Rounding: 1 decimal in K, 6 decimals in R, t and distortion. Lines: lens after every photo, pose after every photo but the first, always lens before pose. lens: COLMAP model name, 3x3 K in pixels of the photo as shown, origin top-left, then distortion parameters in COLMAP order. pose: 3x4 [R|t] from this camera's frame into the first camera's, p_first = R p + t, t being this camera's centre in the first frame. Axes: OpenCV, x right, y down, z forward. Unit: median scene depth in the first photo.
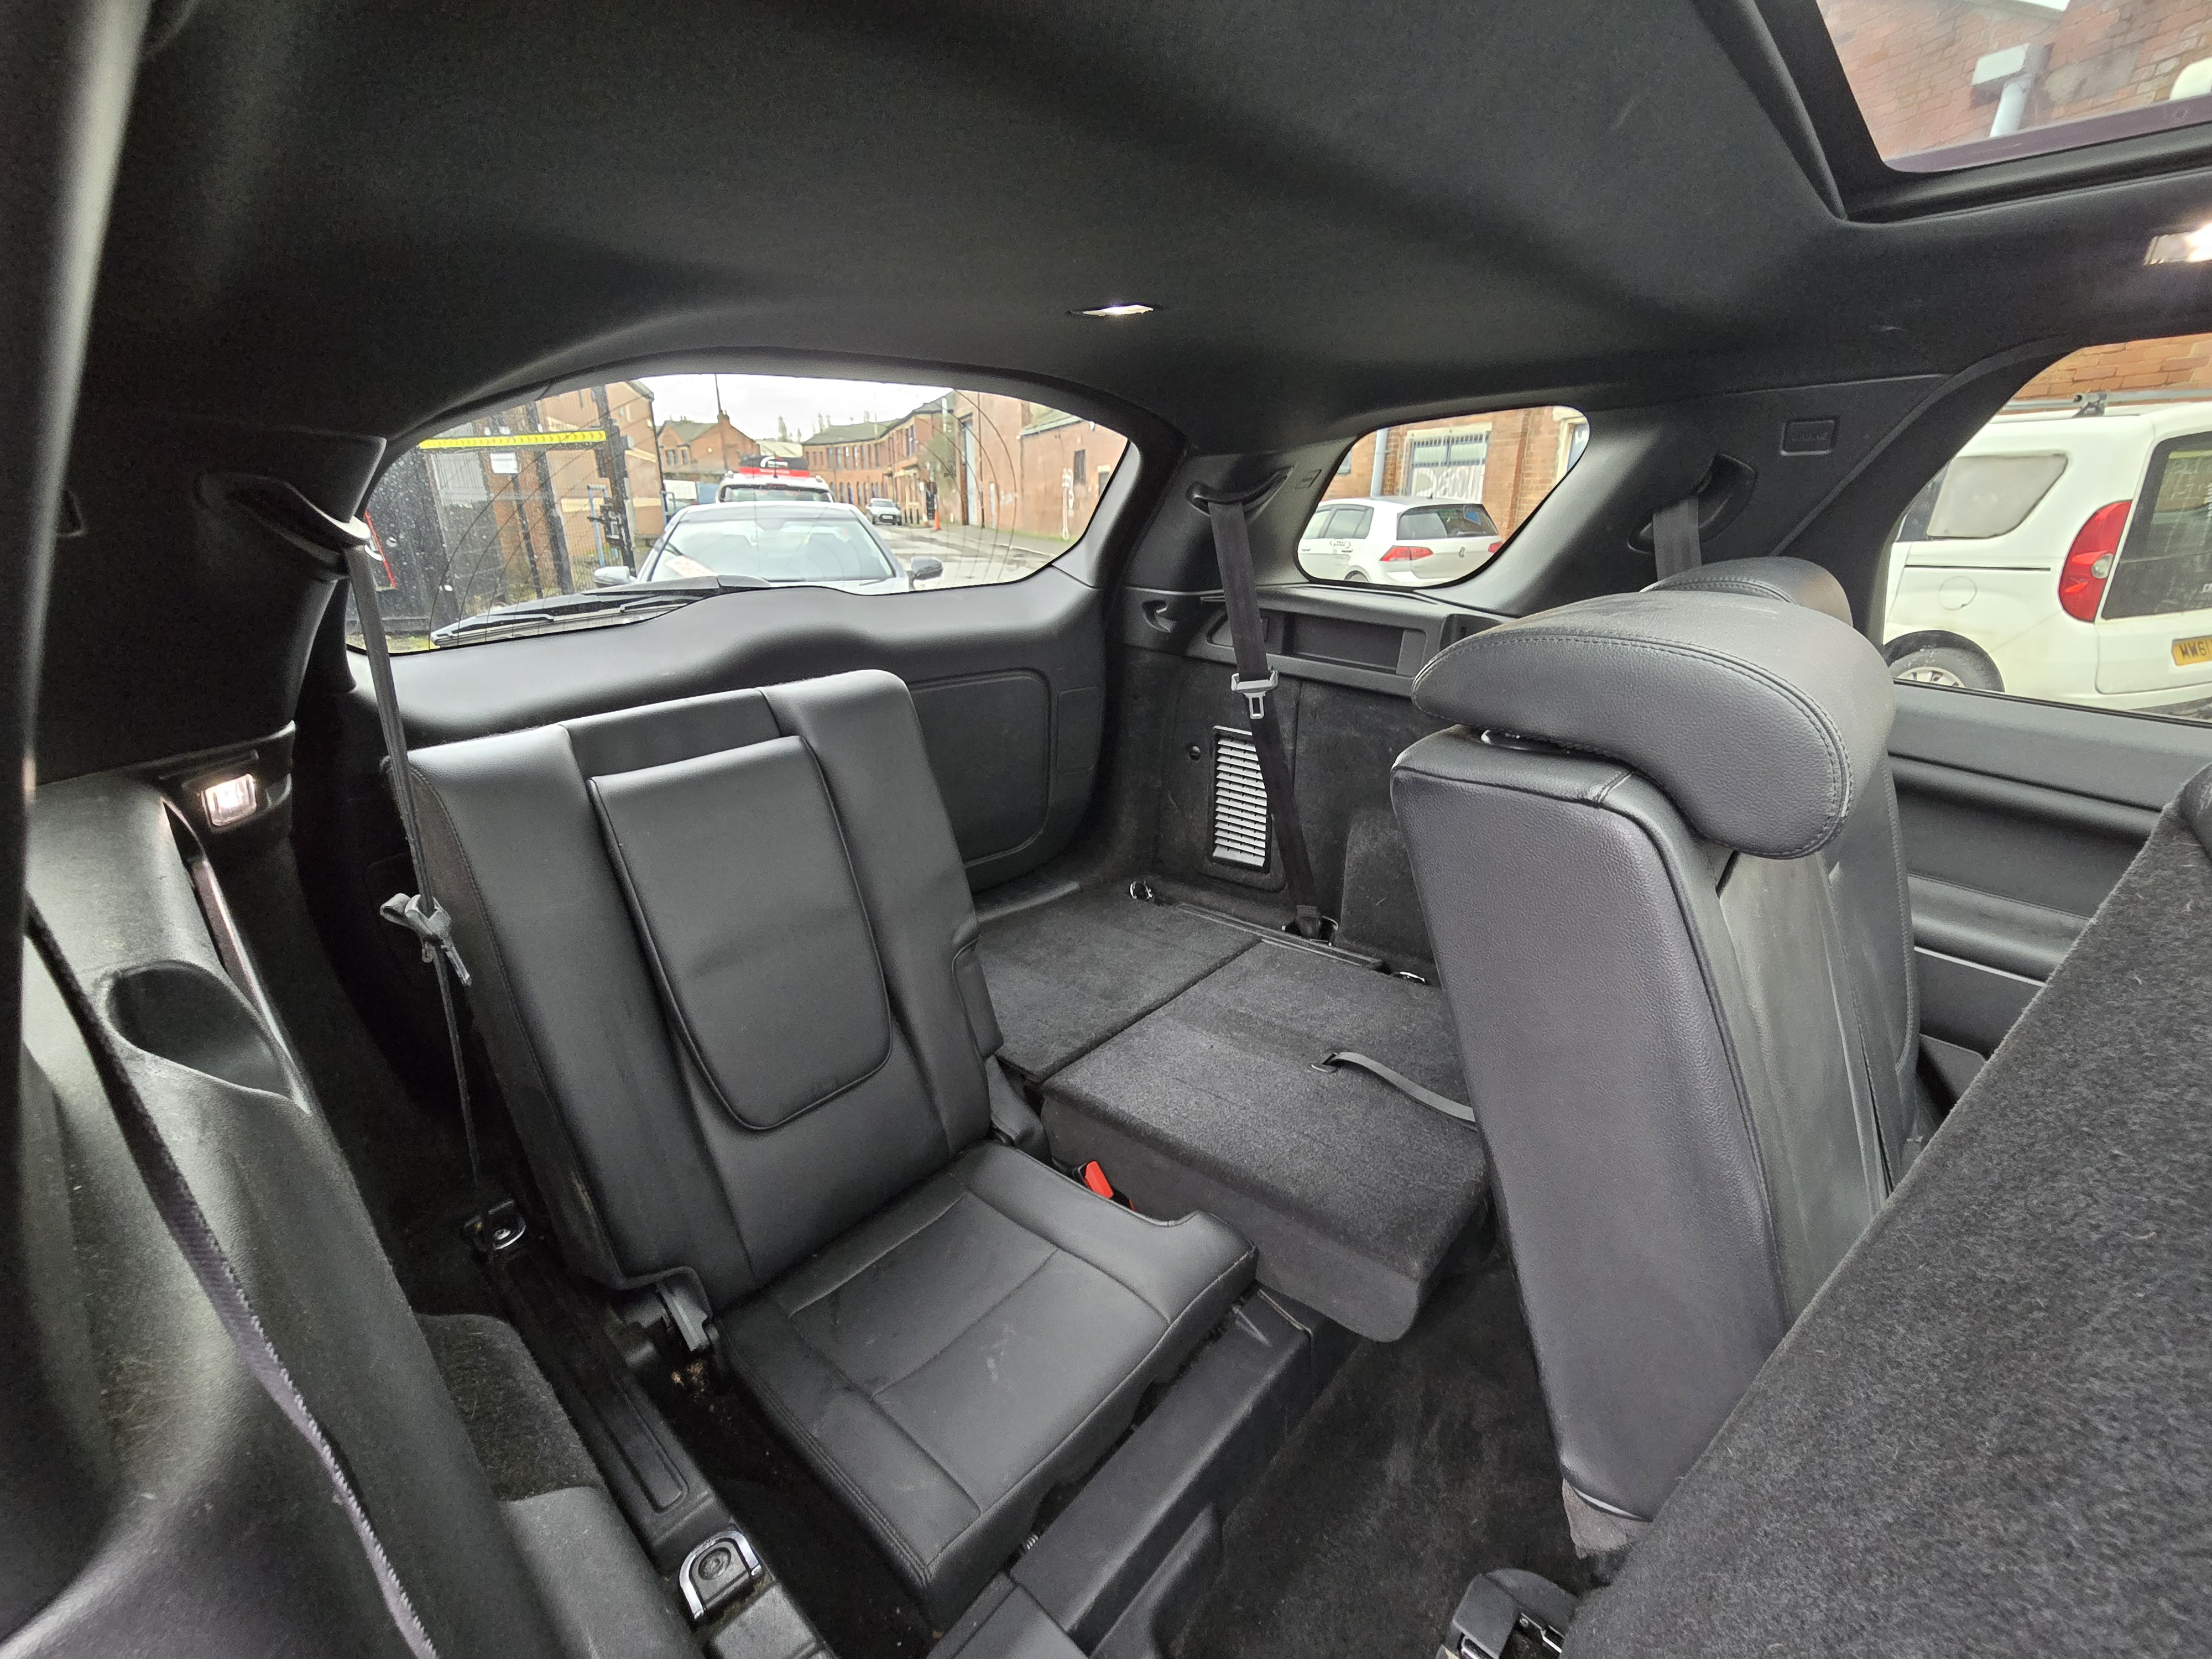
lens RADIAL K [[866.8, 0, 1106.0], [0, 866.8, 829.5], [0, 0, 1]] dist [-0.001923, -0.000238]
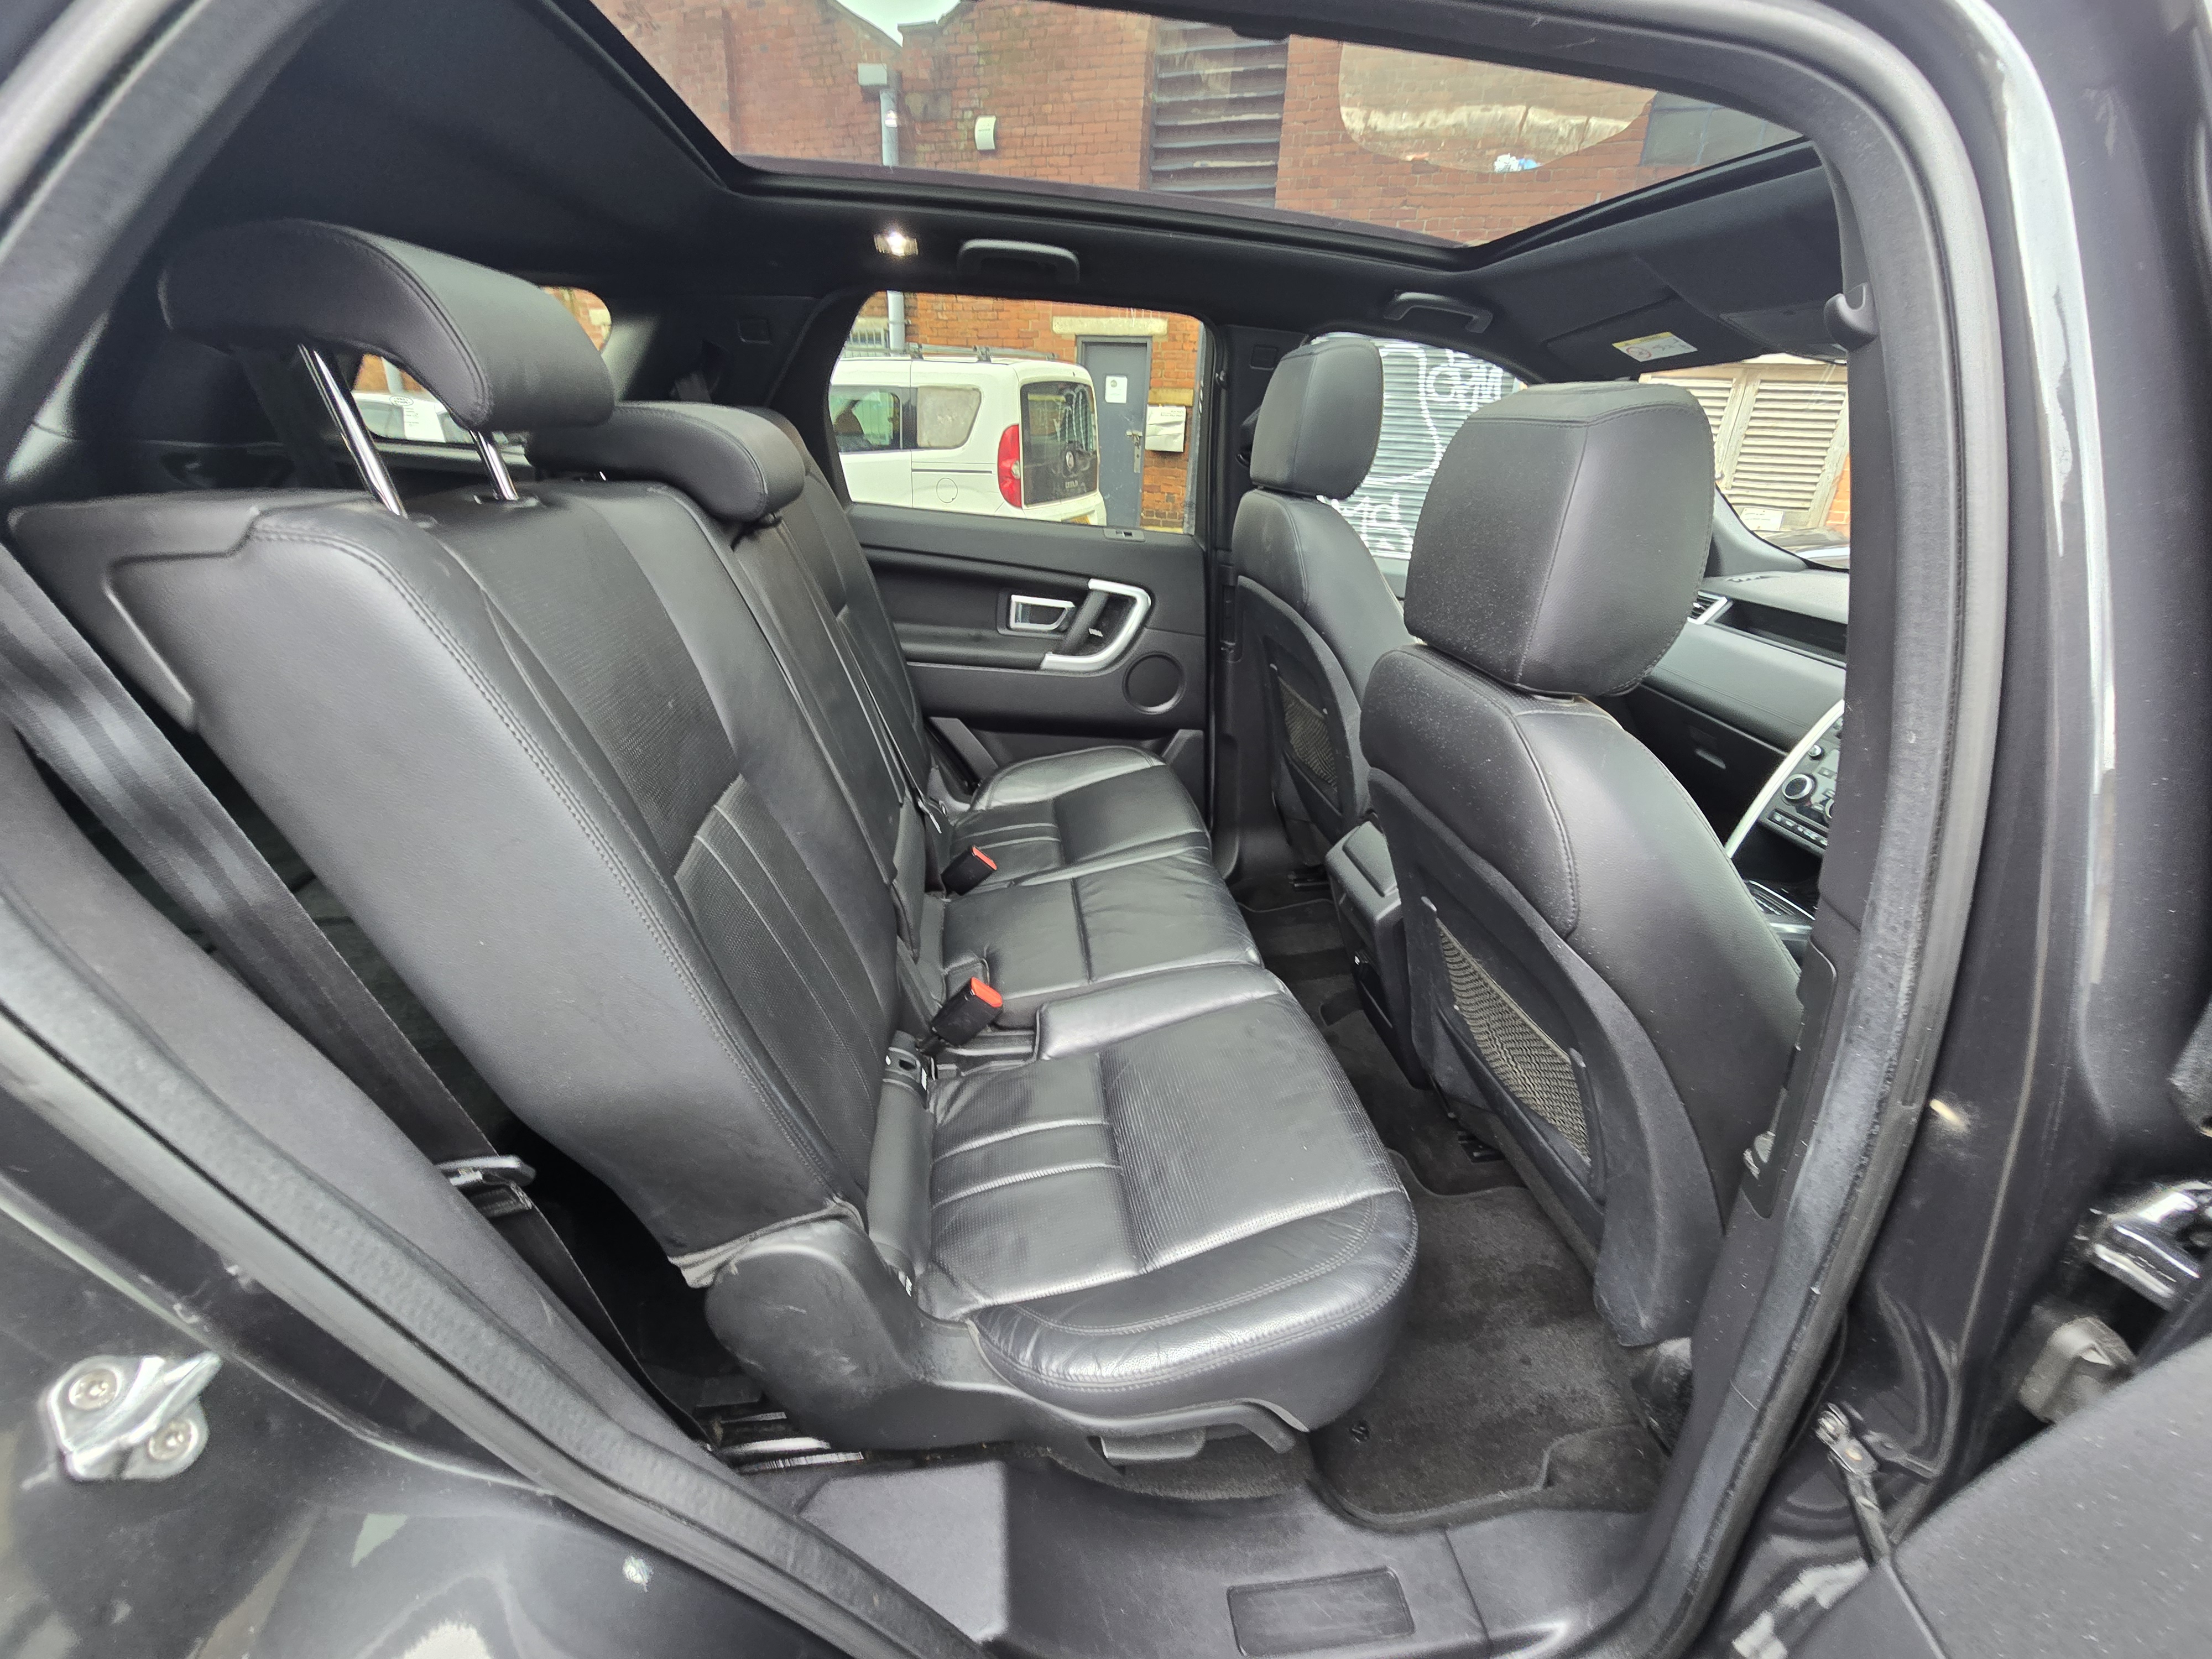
lens RADIAL K [[936.8, 0, 1141.2], [0, 936.8, 838.3], [0, 0, 1]] dist [-0.012065, -0.000266]
pose [[0.611605, -0.276696, 0.741201, -0.067641], [0.233177, 0.958278, 0.165326, 0.083620], [-0.756021, 0.071717, 0.650606, -0.151175]]
